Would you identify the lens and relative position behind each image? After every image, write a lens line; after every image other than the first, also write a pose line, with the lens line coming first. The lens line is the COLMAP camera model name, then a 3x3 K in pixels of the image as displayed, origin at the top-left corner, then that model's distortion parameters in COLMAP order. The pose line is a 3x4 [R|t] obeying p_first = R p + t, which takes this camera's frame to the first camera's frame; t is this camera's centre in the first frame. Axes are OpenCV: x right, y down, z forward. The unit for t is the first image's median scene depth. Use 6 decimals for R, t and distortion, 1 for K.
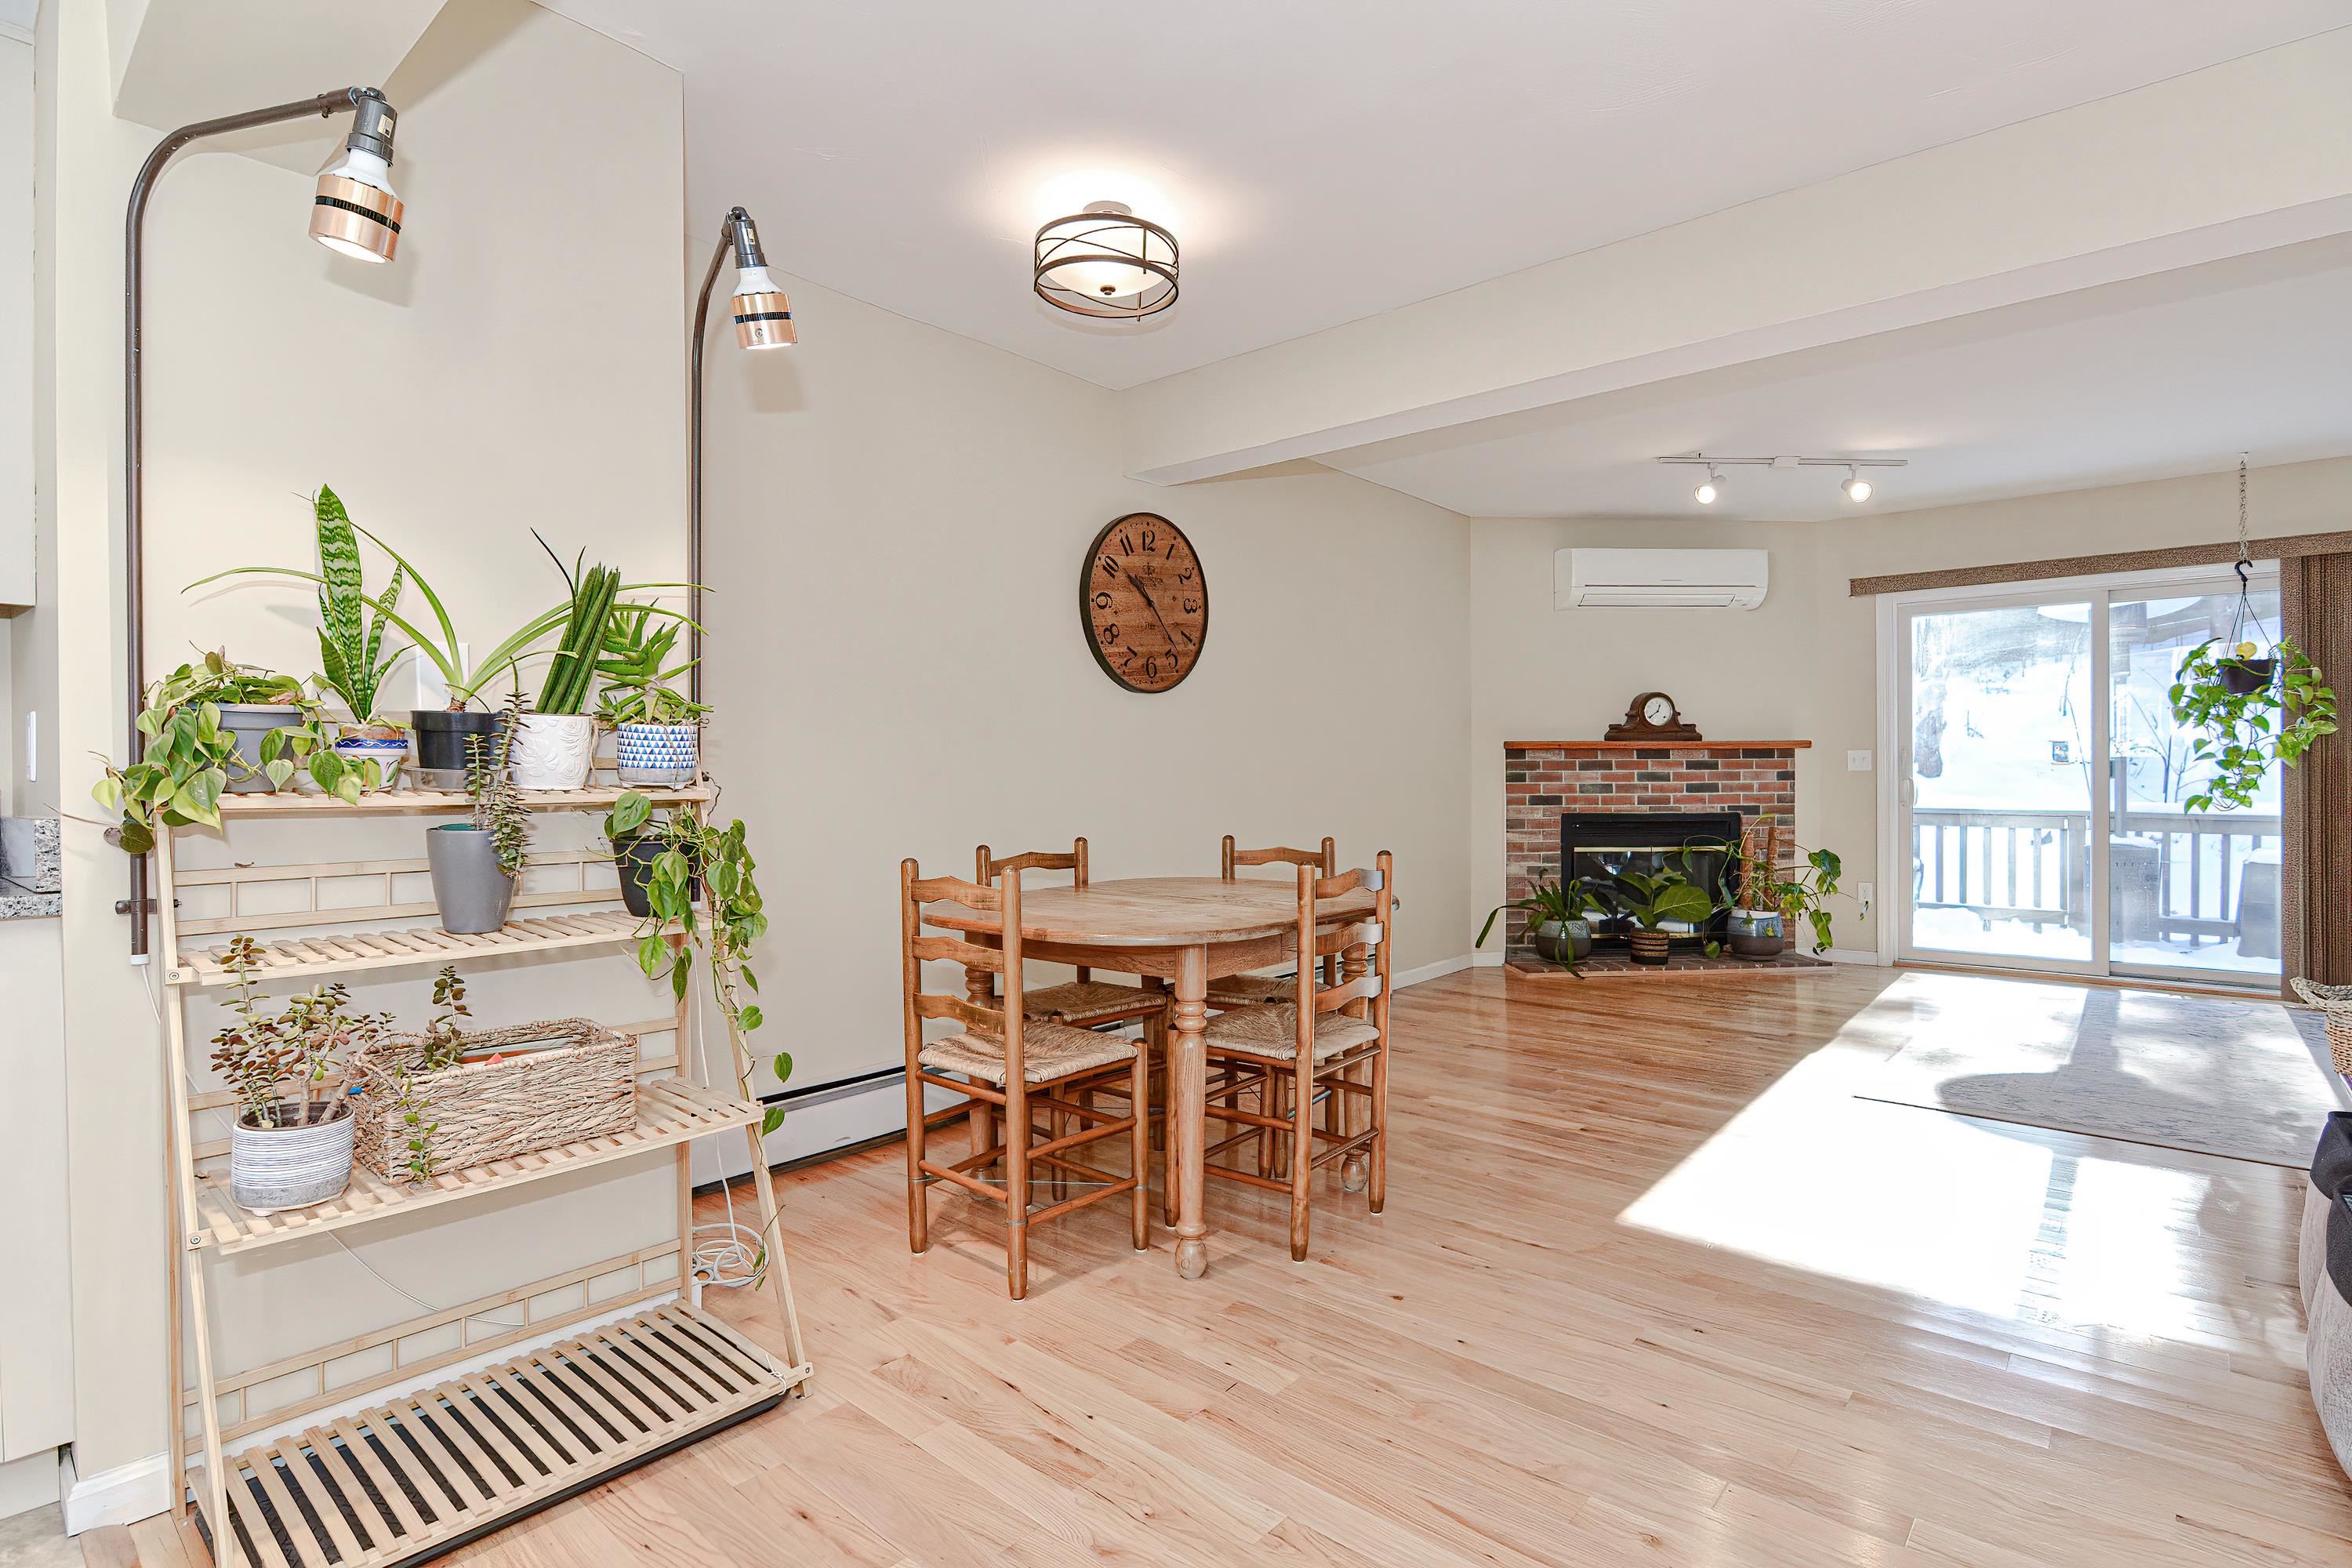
lens RADIAL K [[1133.5, 0, 1182.9], [0, 1133.5, 776.9], [0, 0, 1]] dist [0.002013, -0.000746]
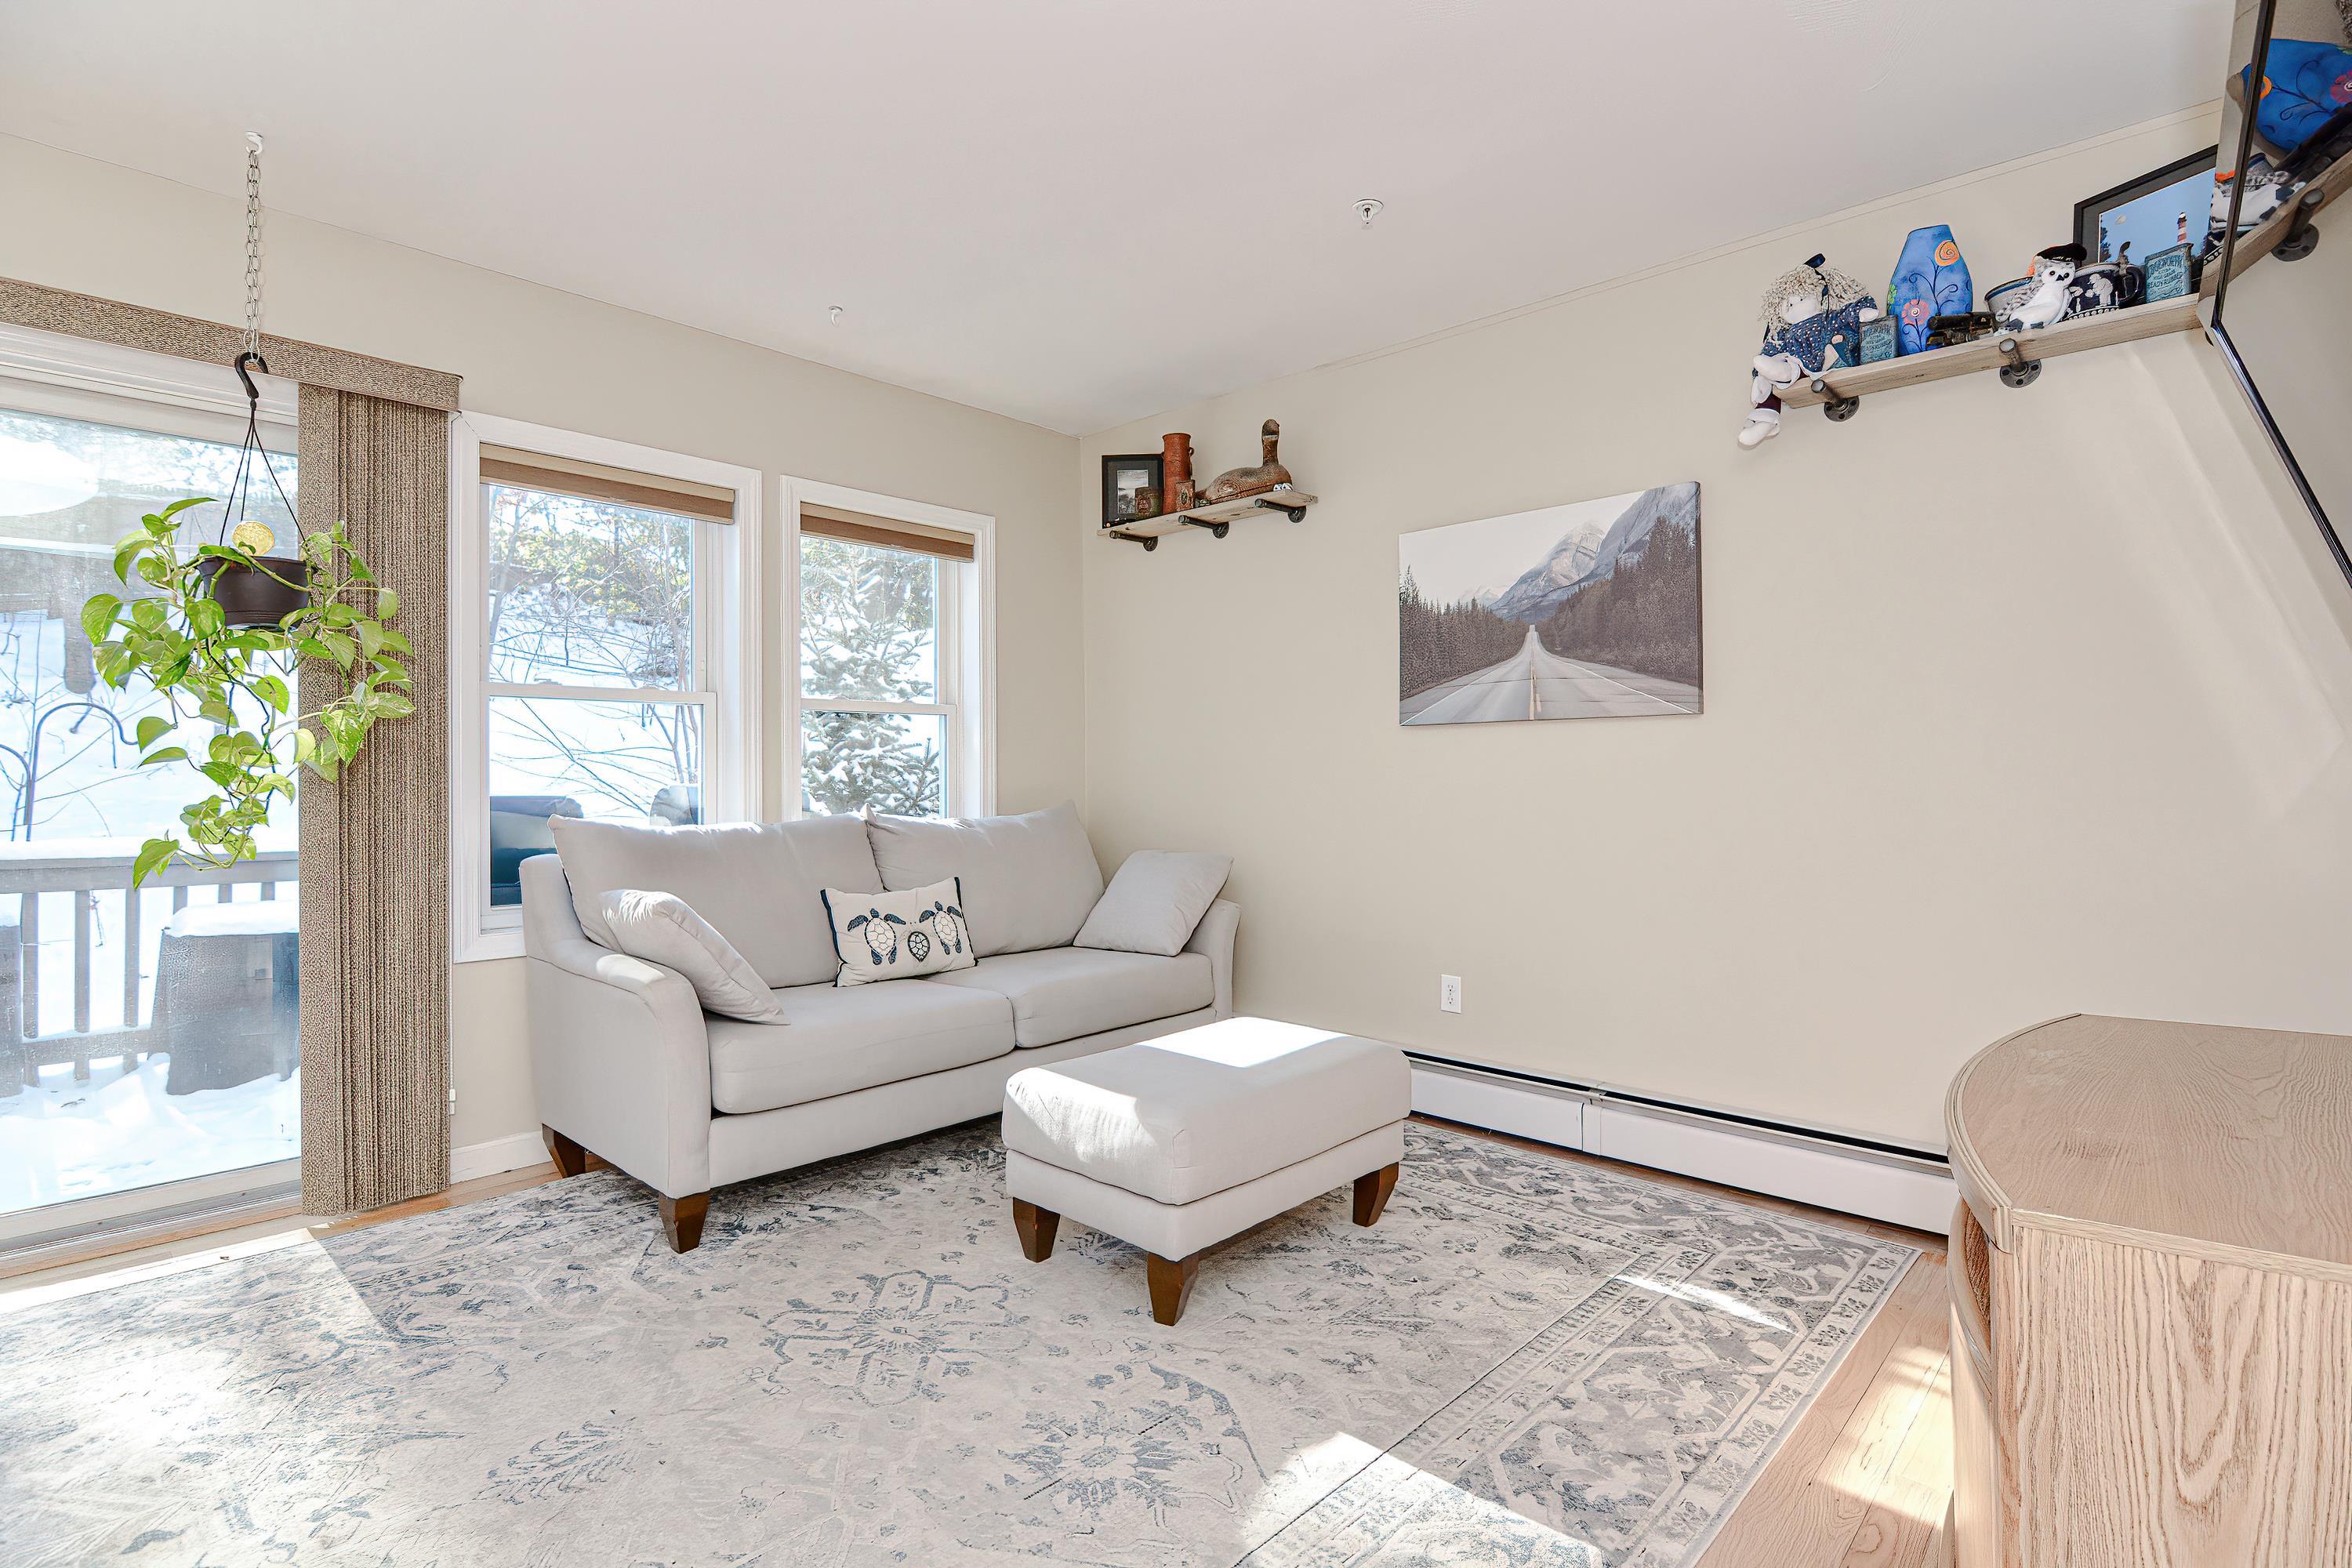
lens RADIAL K [[1142.1, 0, 1186.3], [0, 1142.1, 772.6], [0, 0, 1]] dist [-0.004696, -0.001407]
pose [[0.036881, 0.010317, 0.999266, 0.372634], [0.006700, 0.999922, -0.010571, -0.003085], [-0.999297, 0.007085, 0.036809, 0.468776]]
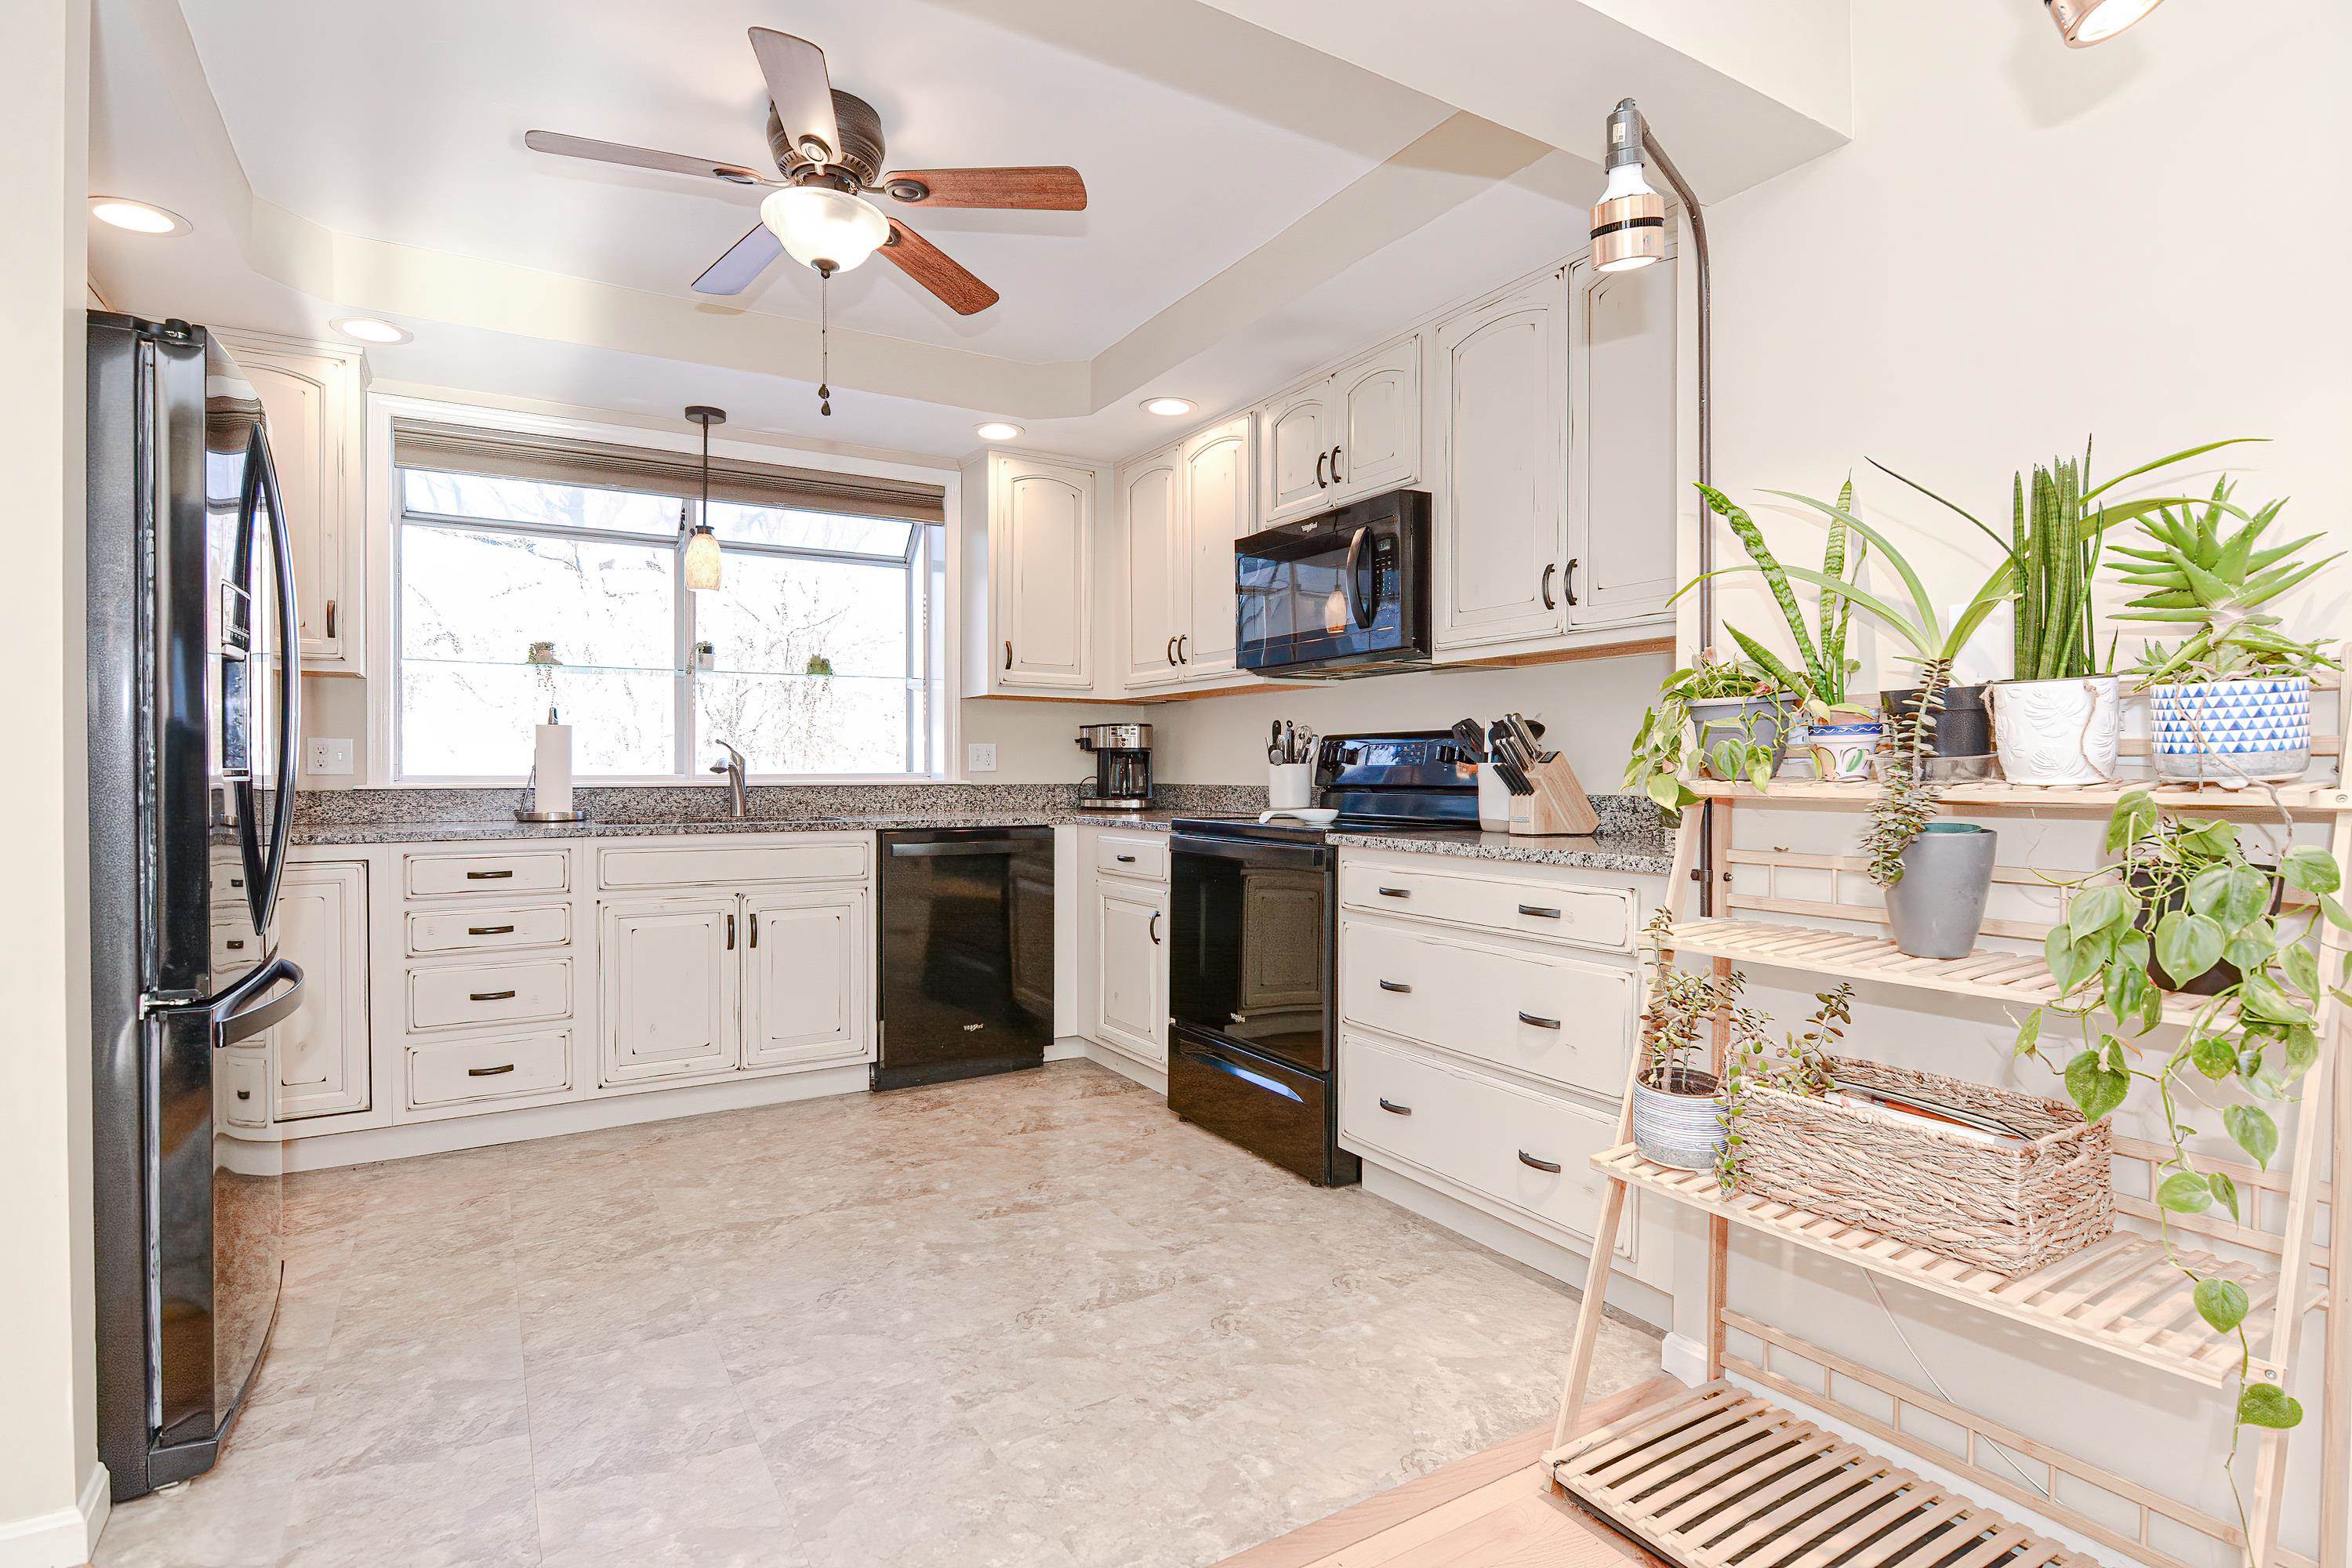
lens RADIAL K [[1154.7, 0, 1207.7], [0, 1154.7, 783.9], [0, 0, 1]] dist [0.001511, -0.000231]
pose [[-0.285876, 0.015953, -0.958134, 0.099825], [-0.002261, 0.999847, 0.017323, -0.000303], [0.958264, 0.007119, -0.285796, 0.225107]]
